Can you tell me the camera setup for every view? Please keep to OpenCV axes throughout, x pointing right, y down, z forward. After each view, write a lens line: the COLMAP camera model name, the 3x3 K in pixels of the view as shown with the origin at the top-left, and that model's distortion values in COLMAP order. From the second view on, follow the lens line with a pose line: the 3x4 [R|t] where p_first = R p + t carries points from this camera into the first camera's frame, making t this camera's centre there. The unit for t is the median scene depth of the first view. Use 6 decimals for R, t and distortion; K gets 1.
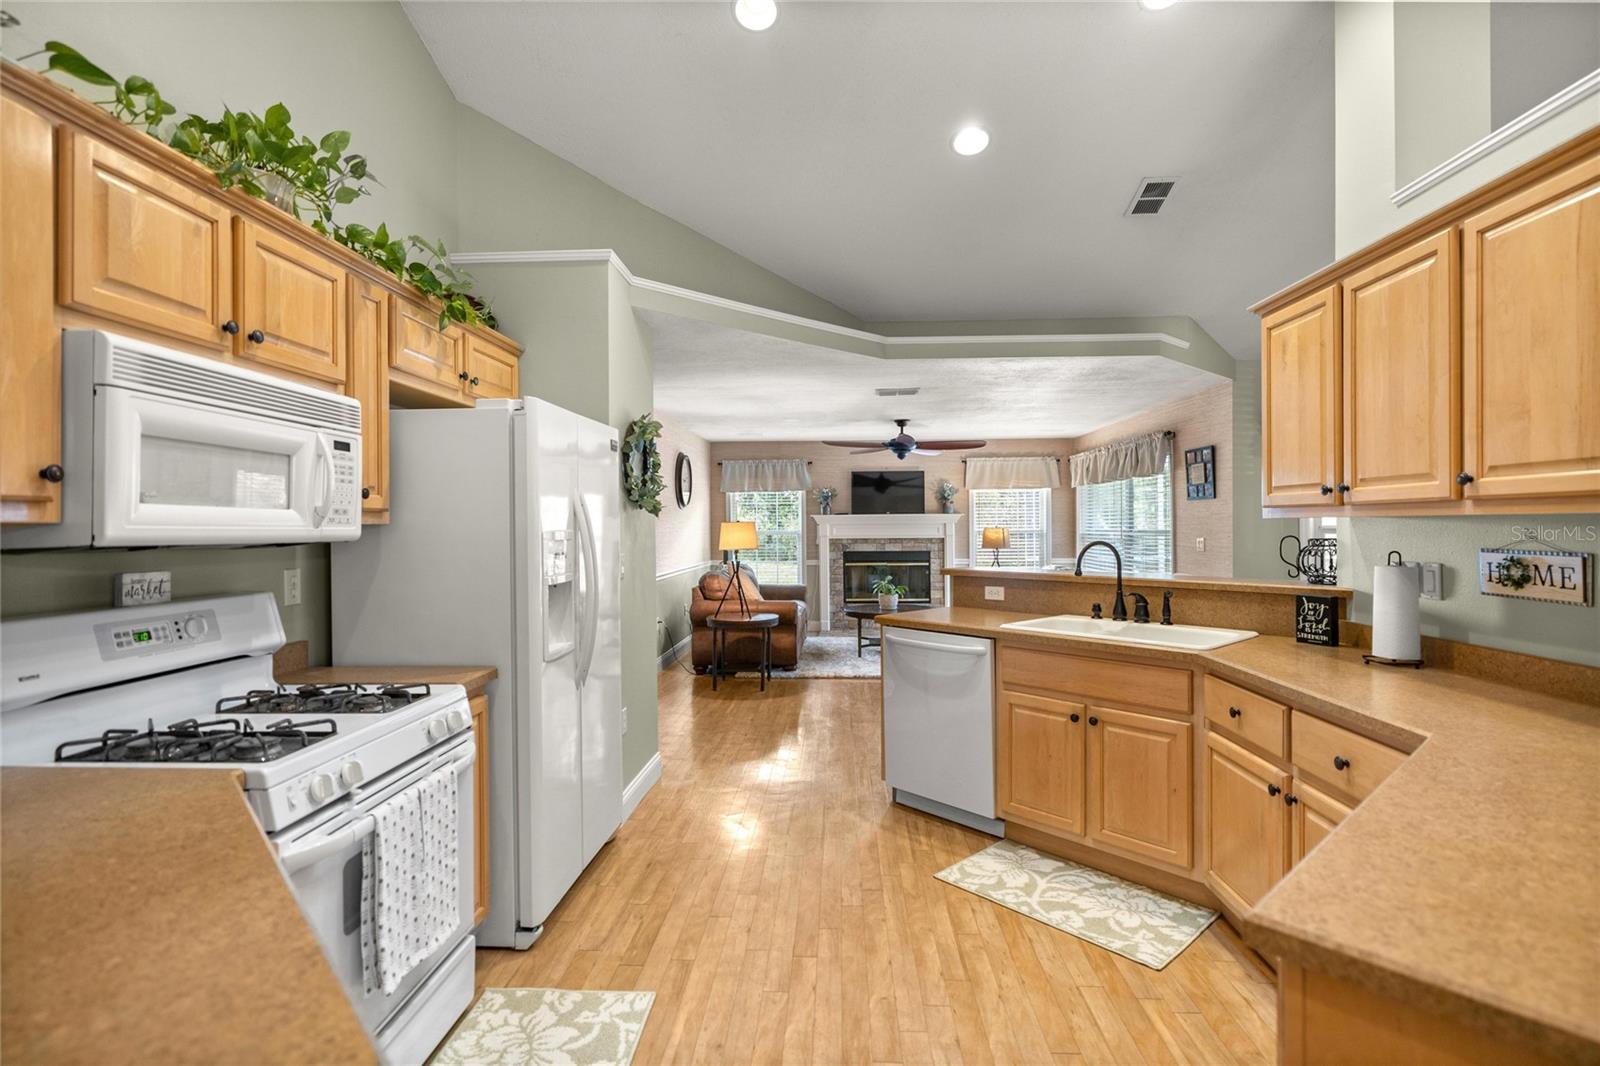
lens RADIAL K [[761.6, 0, 807.5], [0, 761.6, 529.6], [0, 0, 1]] dist [-0.003606, 0.001336]
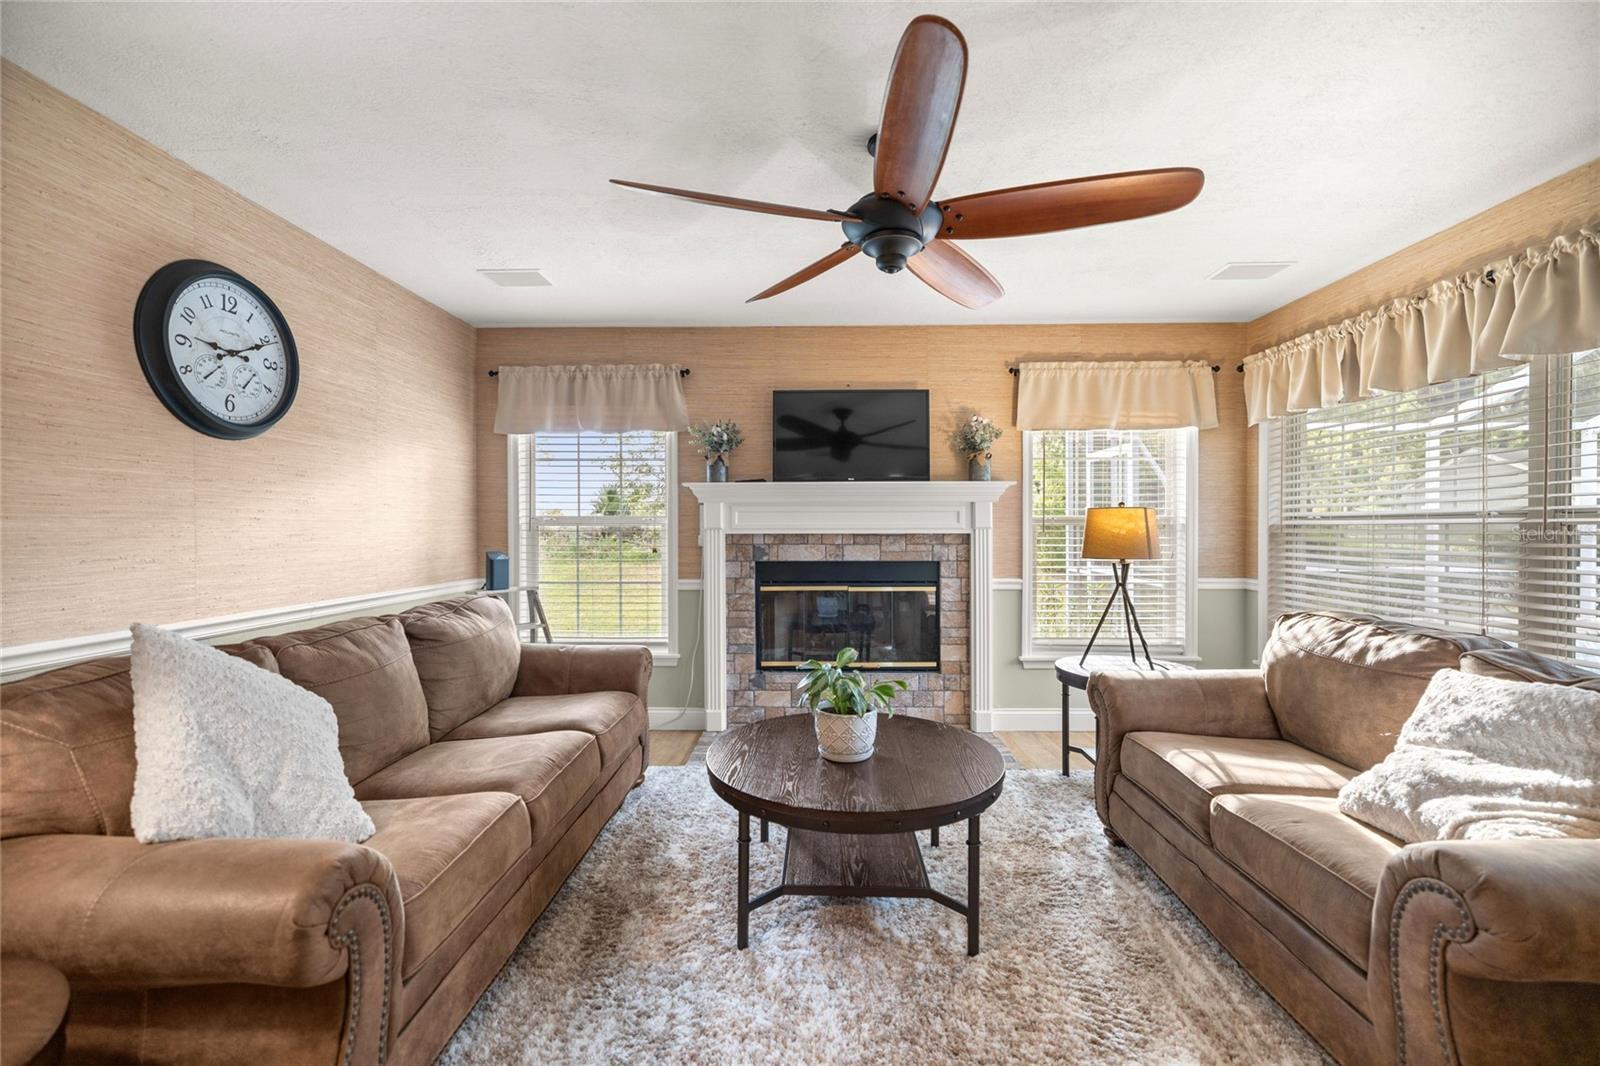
lens RADIAL K [[671.7, 0, 802.3], [0, 671.7, 529.1], [0, 0, 1]] dist [0.001666, 0.000249]
pose [[0.999643, 0.005755, 0.026073, 0.081133], [-0.005700, 0.999981, -0.002156, 0.011886], [-0.026085, 0.002007, 0.999658, 0.731665]]
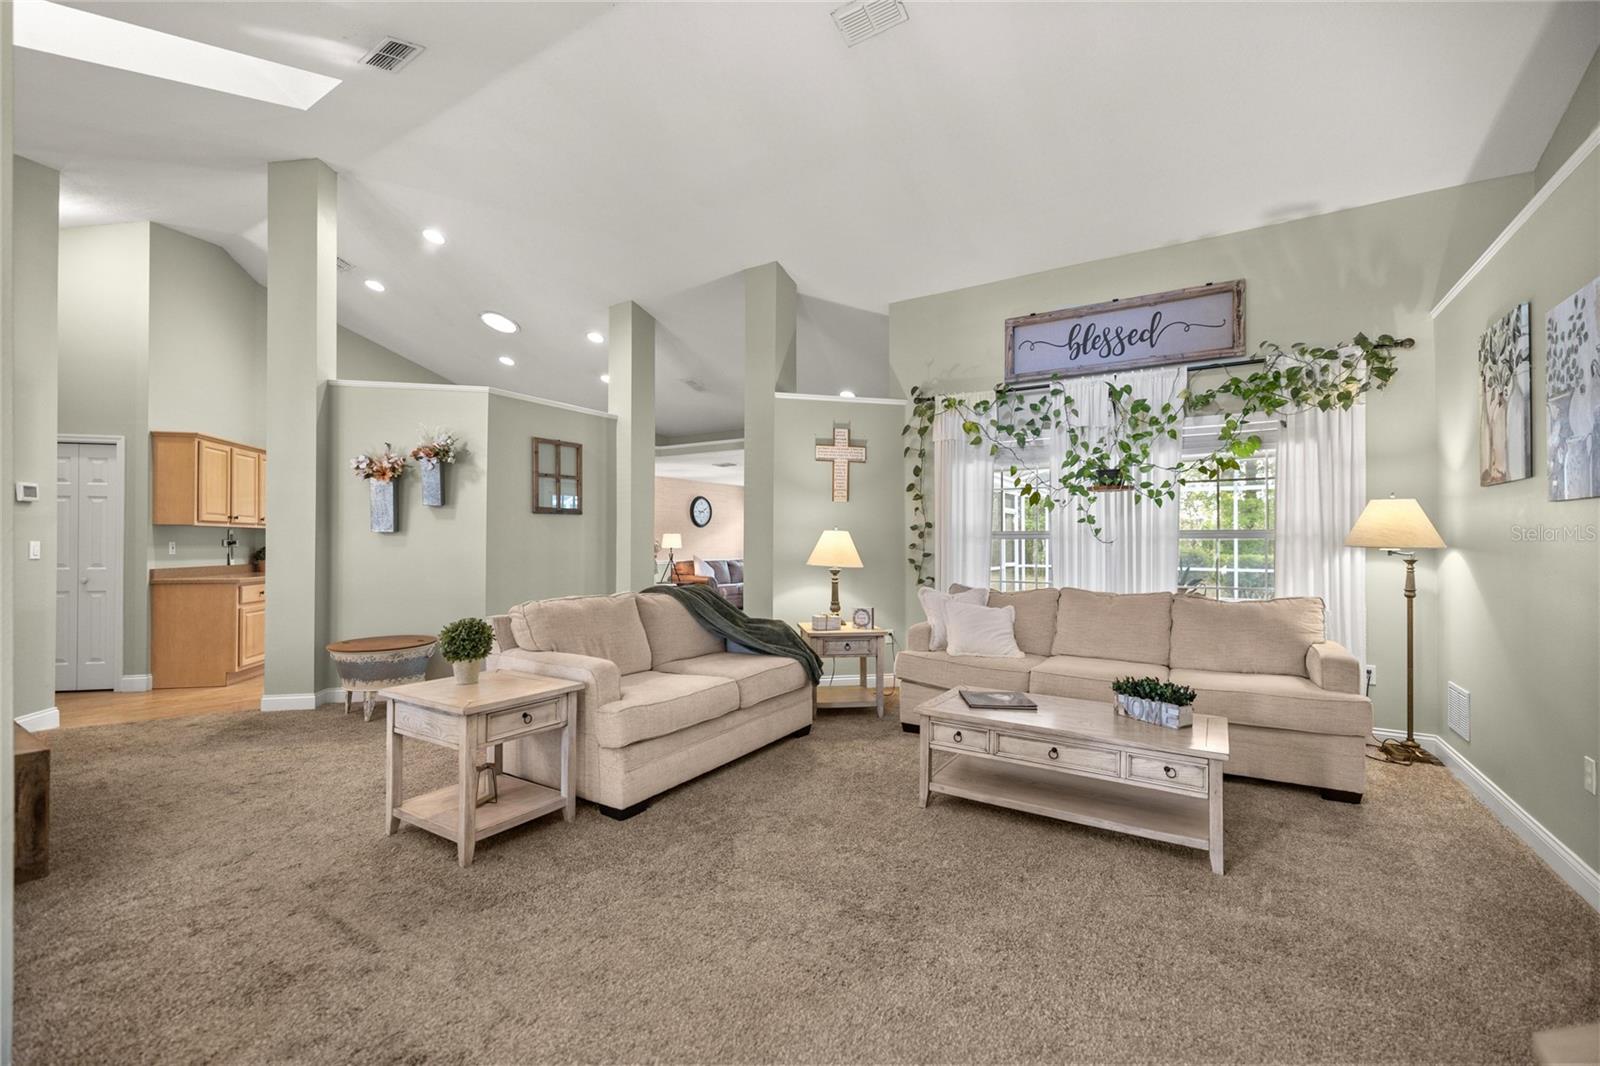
lens RADIAL K [[671.7, 0, 791.3], [0, 671.7, 541.7], [0, 0, 1]] dist [0.001666, 0.000249]
pose [[0.861514, 0.006286, -0.507695, 0.859971], [-0.010200, 0.999936, -0.004927, 0.013411], [0.507631, 0.009423, 0.861523, -0.270075]]
